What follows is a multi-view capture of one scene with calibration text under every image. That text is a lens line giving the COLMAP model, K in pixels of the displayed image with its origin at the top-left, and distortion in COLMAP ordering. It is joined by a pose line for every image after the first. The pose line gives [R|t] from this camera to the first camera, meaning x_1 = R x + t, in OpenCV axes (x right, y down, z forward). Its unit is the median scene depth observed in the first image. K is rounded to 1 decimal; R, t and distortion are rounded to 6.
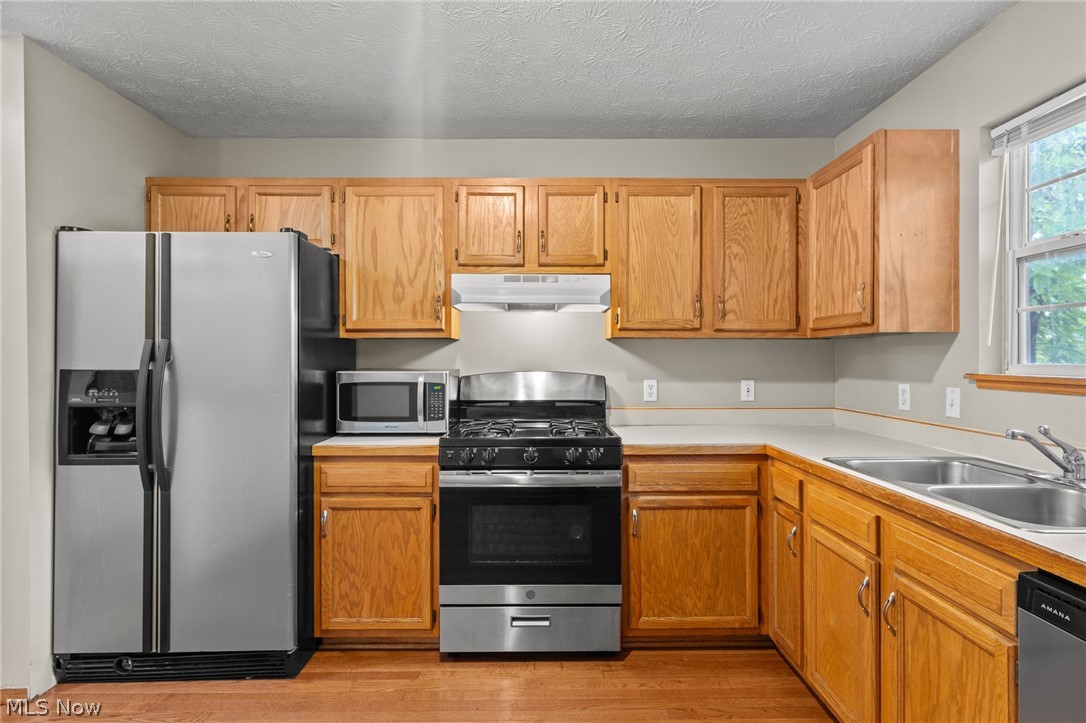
lens RADIAL K [[550.1, 0, 545.6], [0, 550.1, 359.5], [0, 0, 1]] dist [0.005288, 0.000169]
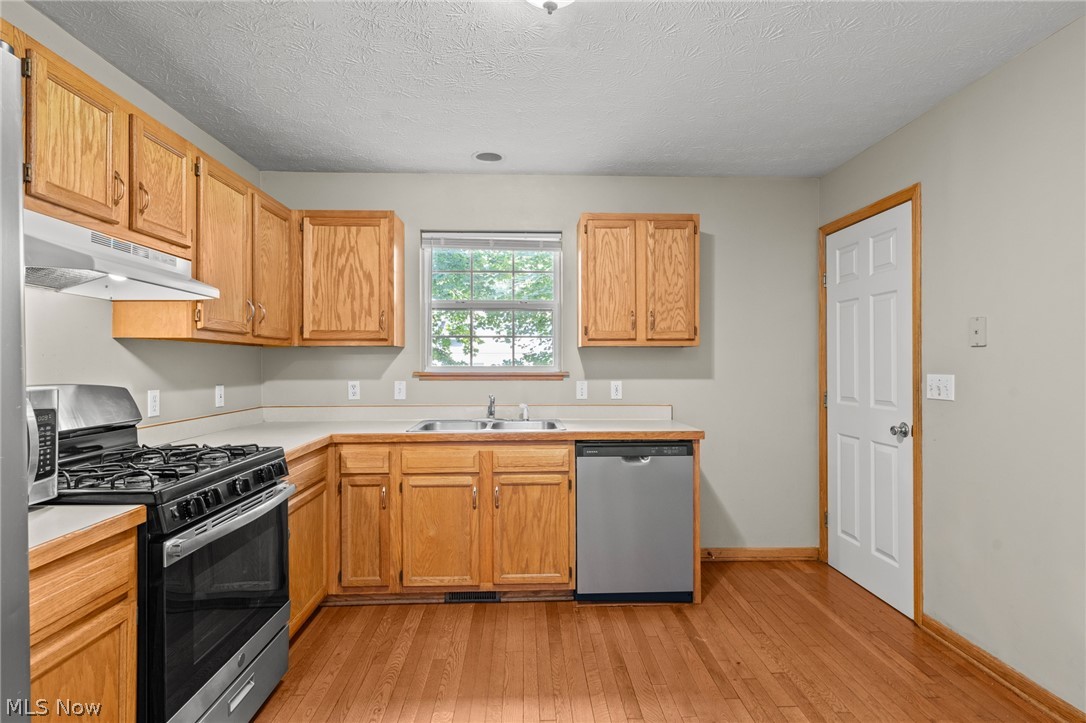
lens RADIAL K [[554.6, 0, 543.0], [0, 554.6, 361.5], [0, 0, 1]] dist [0.000045, -0.000113]
pose [[-0.027894, 0.002438, 0.999608, -0.818304], [0.004885, 0.999985, -0.002303, -0.000763], [-0.999599, 0.004819, -0.027905, 0.567709]]
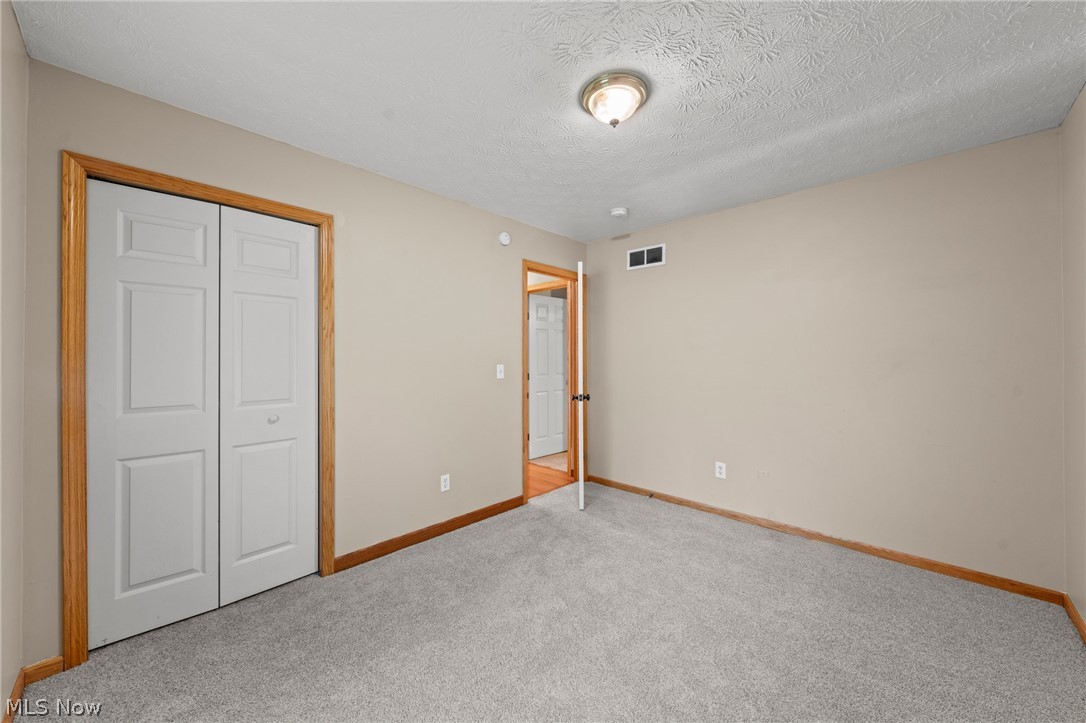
lens RADIAL K [[408.5, 0, 543.0], [0, 408.5, 361.5], [0, 0, 1]] dist [-0.001542, -0.000094]
pose [[-0.698418, 0.001899, -0.715688, 0.656824], [-0.002835, 0.999981, 0.005420, -0.001070], [0.715685, 0.005814, -0.698399, 0.875046]]
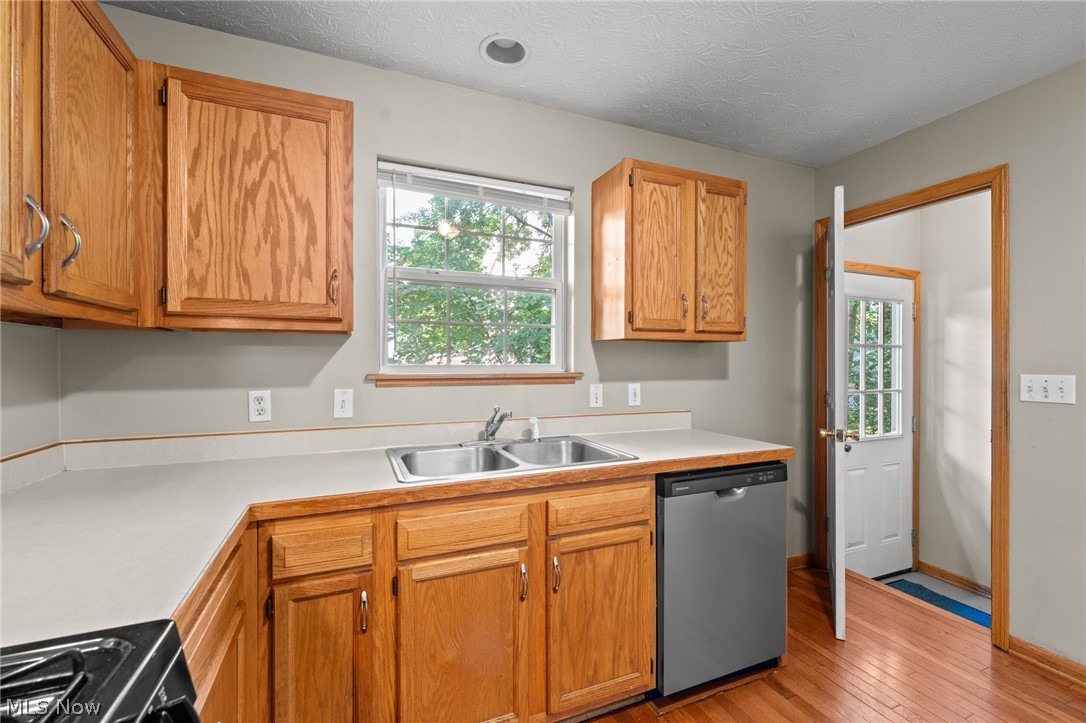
lens RADIAL K [[460.8, 0, 543.0], [0, 460.8, 361.5], [0, 0, 1]] dist [-0.002619, -0.000145]
pose [[-0.378381, -0.002431, 0.925647, -0.176415], [0.001914, 0.999992, 0.003409, -0.001839], [-0.925648, 0.003061, -0.378373, 0.889783]]
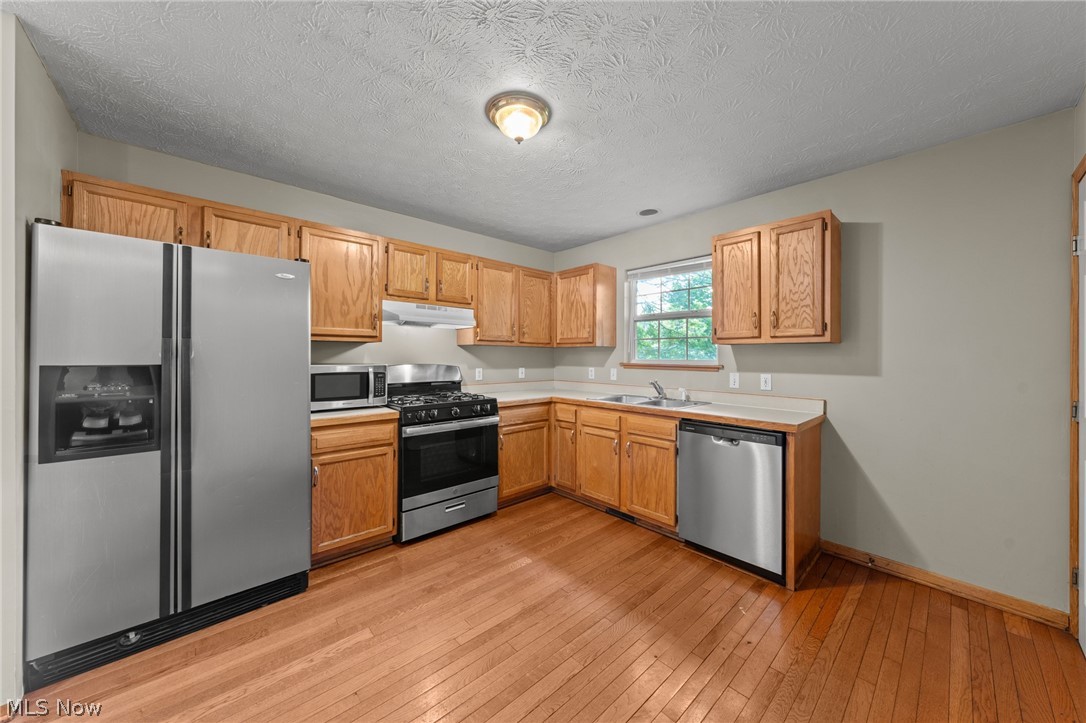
lens RADIAL K [[377.3, 0, 547.8], [0, 377.3, 355.9], [0, 0, 1]] dist [-0.002540, 0.000306]
pose [[0.741865, 0.004812, 0.670532, -0.595751], [-0.003428, 0.999988, -0.003383, 0.000105], [-0.670541, 0.000211, 0.741873, -0.080772]]
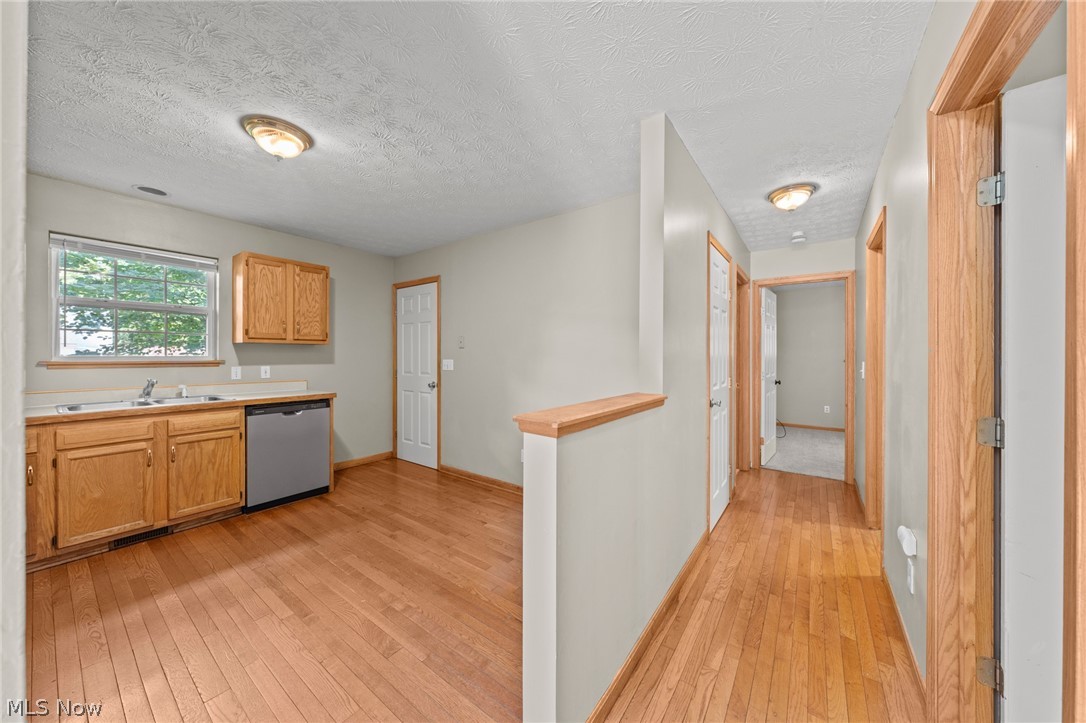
lens RADIAL K [[371.2, 0, 542.9], [0, 371.2, 355.6], [0, 0, 1]] dist [-0.000720, 0.000076]
pose [[-0.800943, -0.002698, 0.598735, -1.116600], [-0.000346, 0.999992, 0.004043, 0.000351], [-0.598741, 0.003031, -0.800937, 0.856333]]
